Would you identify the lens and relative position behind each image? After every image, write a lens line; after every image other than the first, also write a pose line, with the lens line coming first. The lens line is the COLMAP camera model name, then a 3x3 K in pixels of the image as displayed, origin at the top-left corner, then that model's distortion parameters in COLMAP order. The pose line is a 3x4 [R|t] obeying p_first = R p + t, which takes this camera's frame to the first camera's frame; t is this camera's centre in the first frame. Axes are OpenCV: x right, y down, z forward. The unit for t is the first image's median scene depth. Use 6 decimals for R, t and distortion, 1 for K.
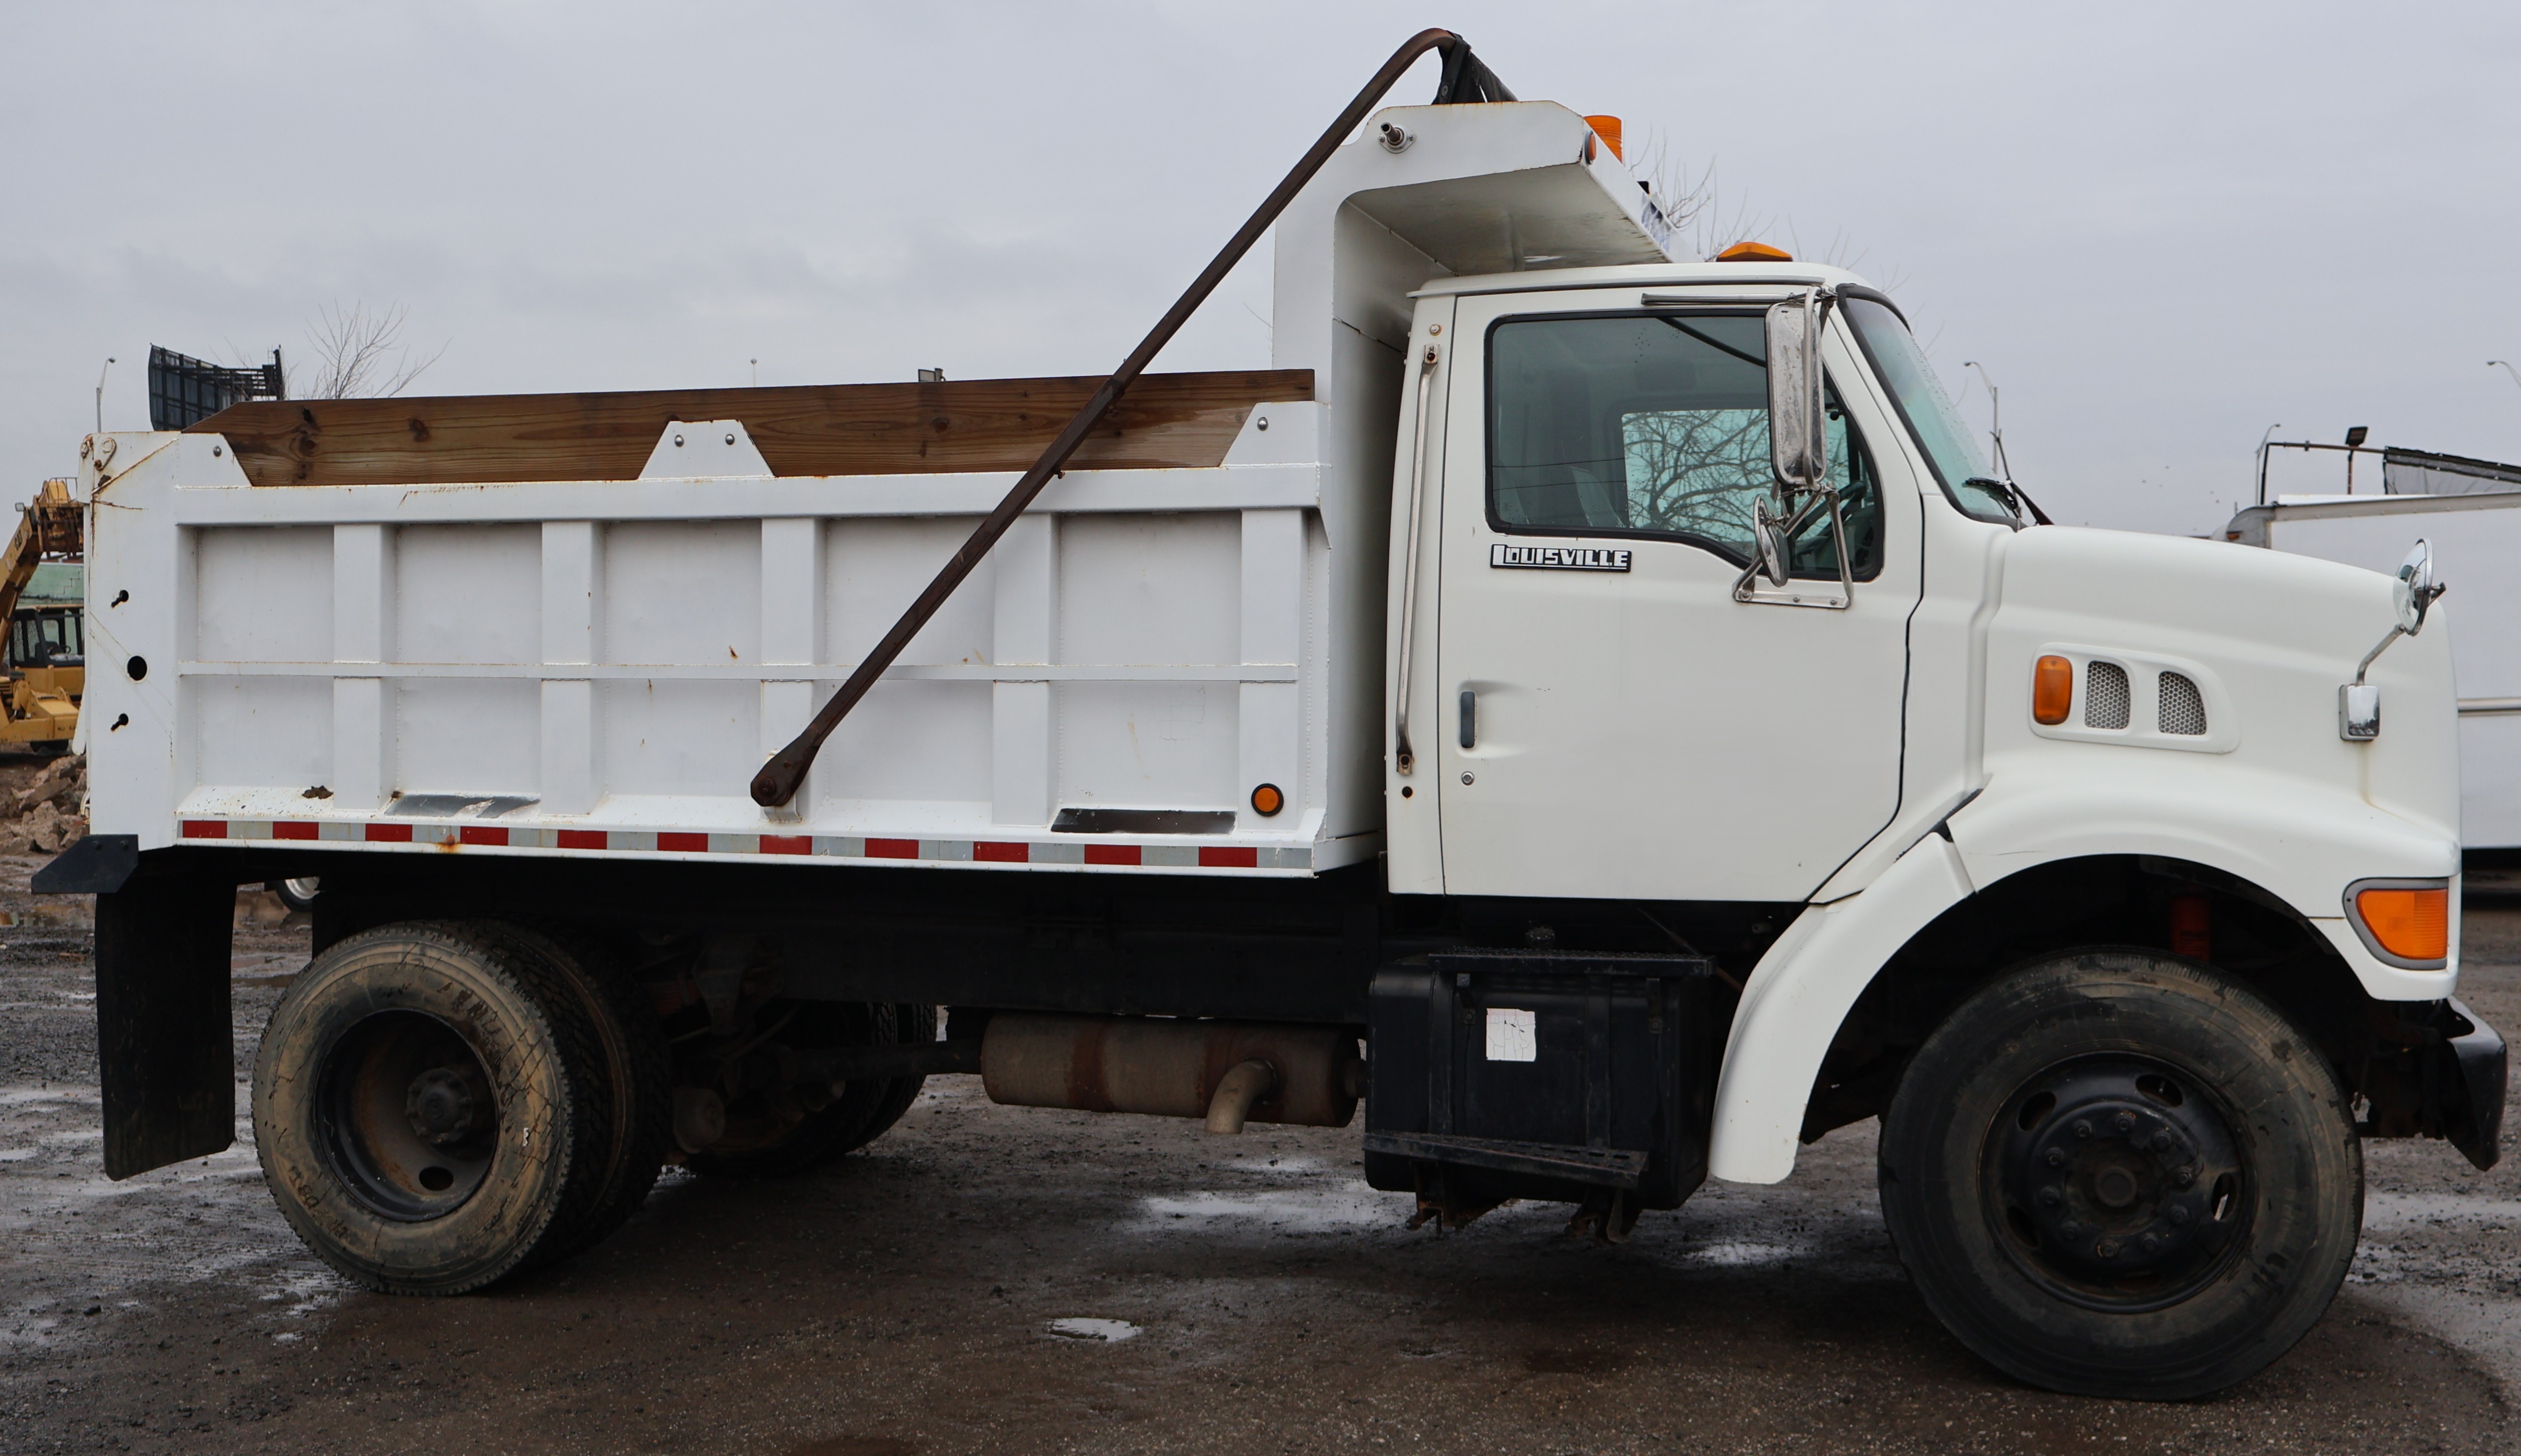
lens RADIAL K [[2485.0, 0, 1259.3], [0, 2485.0, 739.4], [0, 0, 1]] dist [-0.024913, 0.000000]
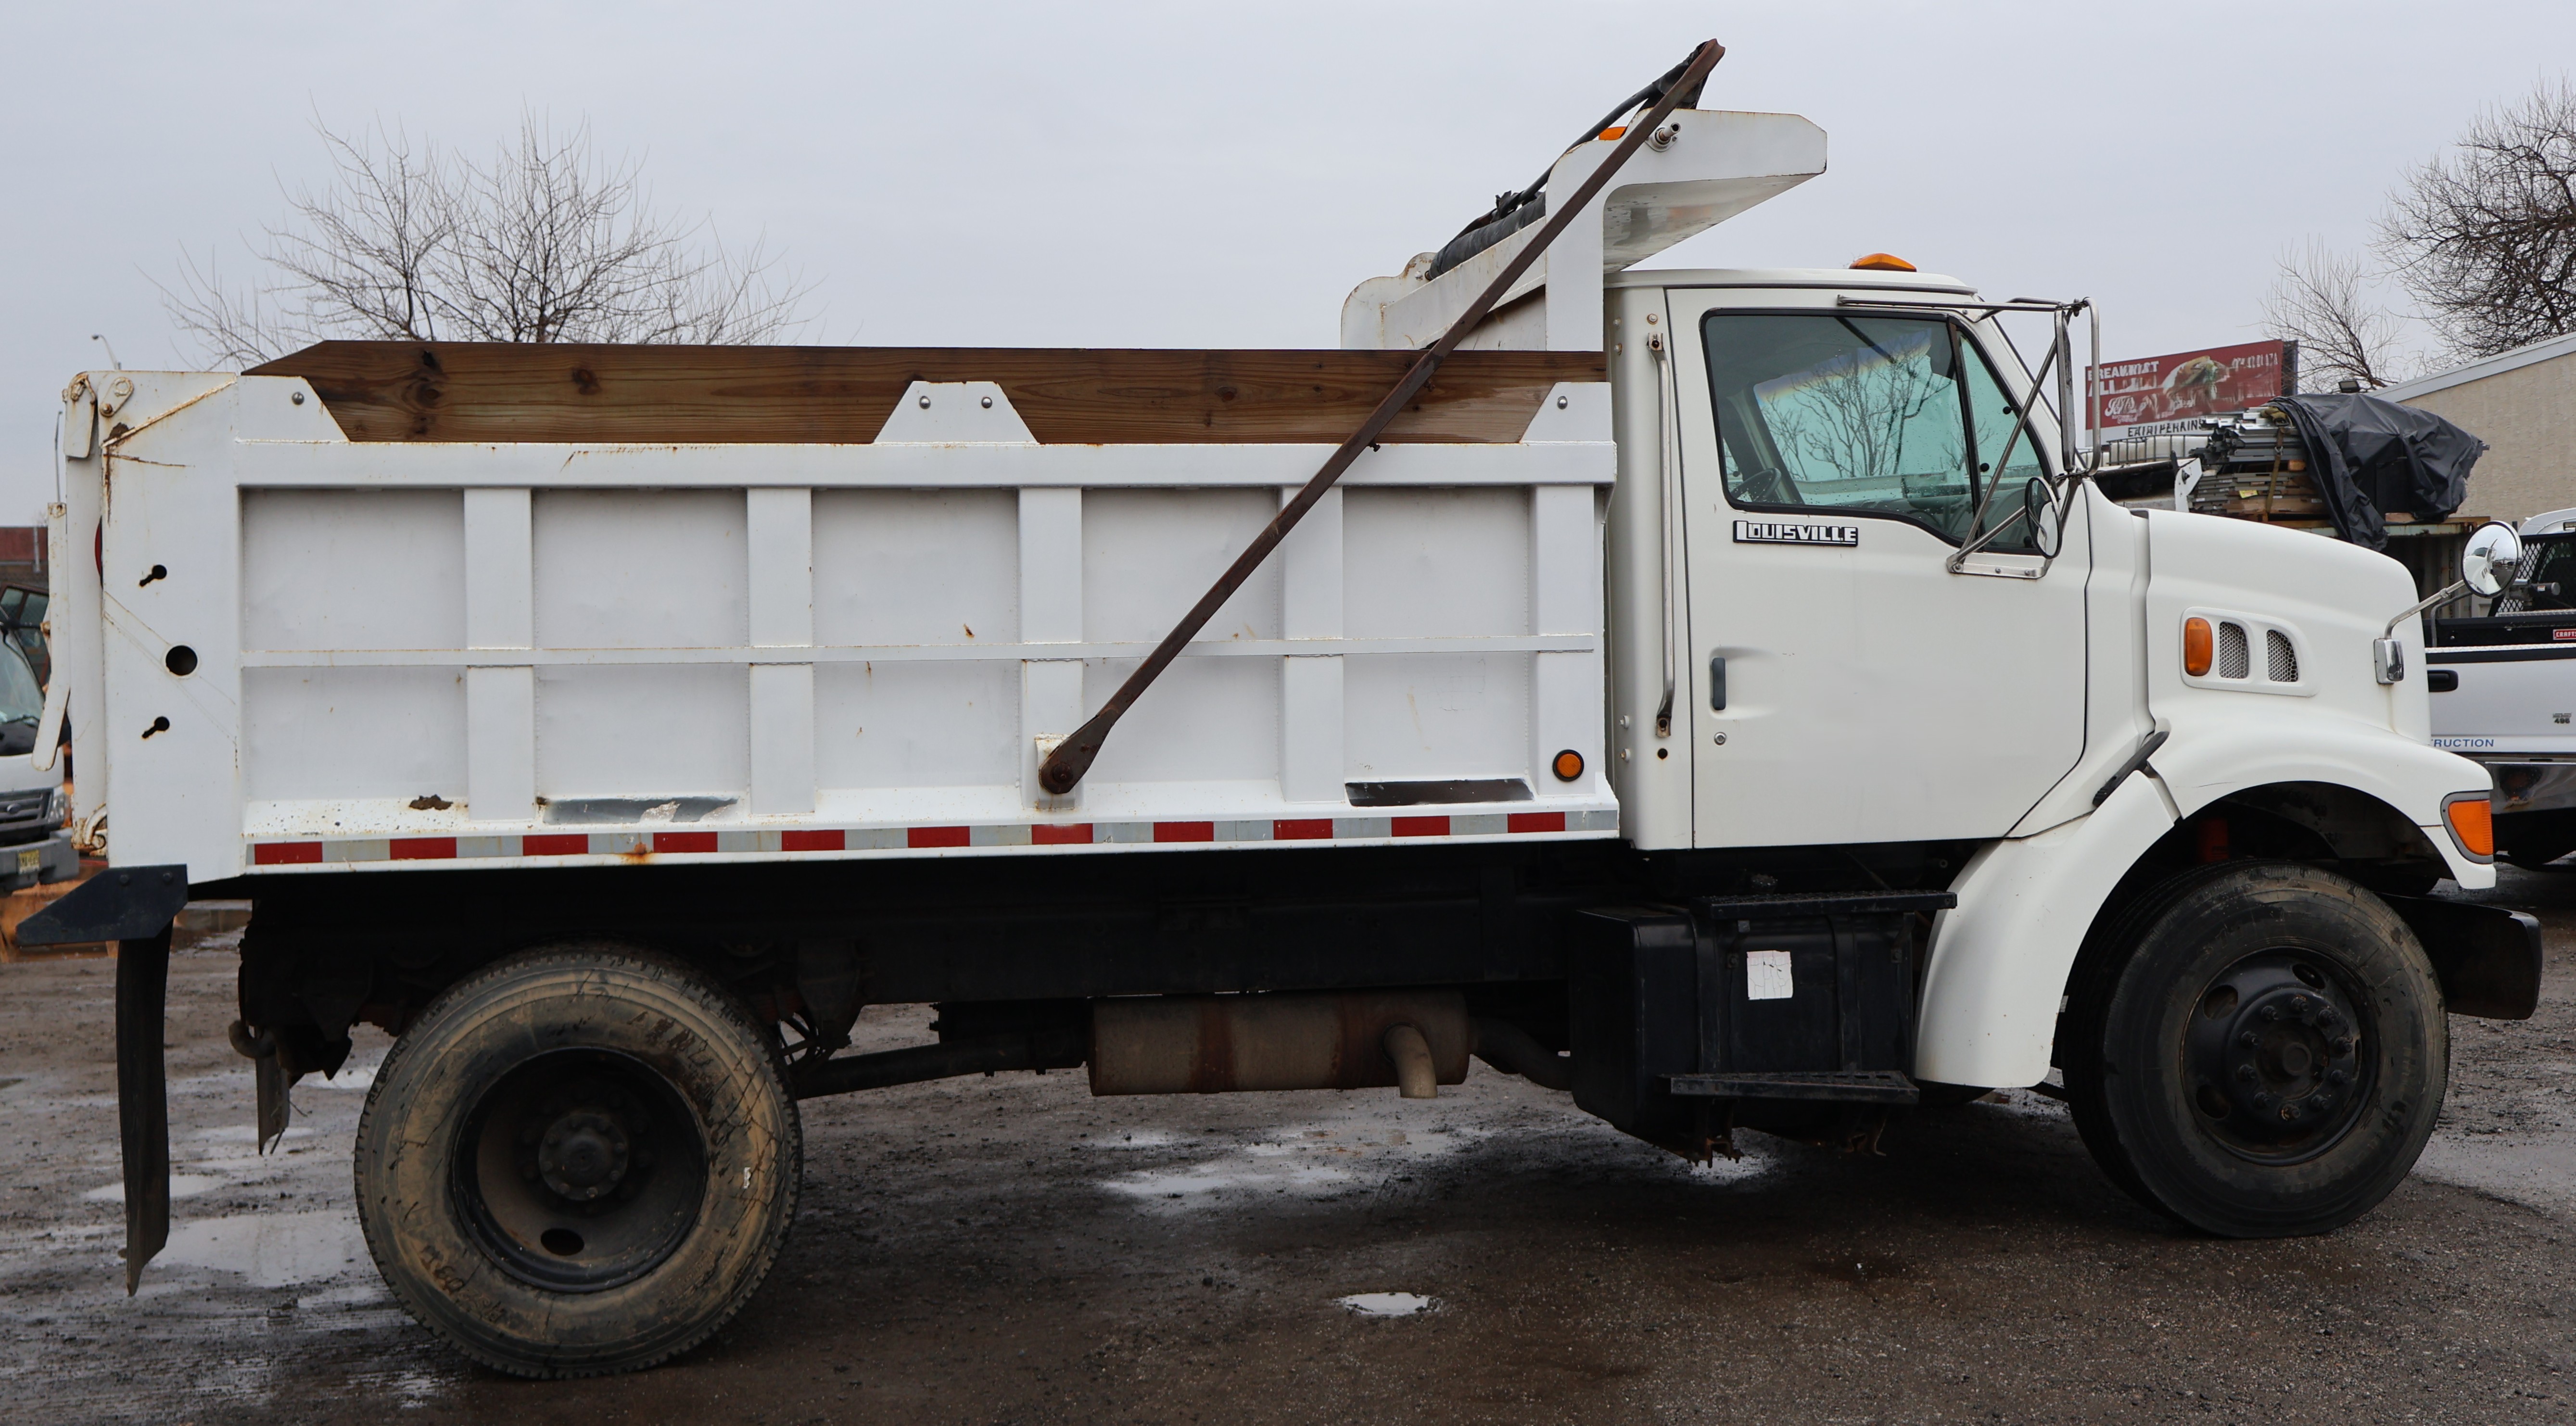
lens RADIAL K [[2414.9, 0, 1193.8], [0, 2414.9, 691.7], [0, 0, 1]] dist [-0.019157, 0.000000]
pose [[0.901185, -0.023460, 0.432799, -0.560434], [0.028428, 0.999583, -0.005011, -0.005768], [-0.432501, 0.016820, 0.901476, 0.156933]]
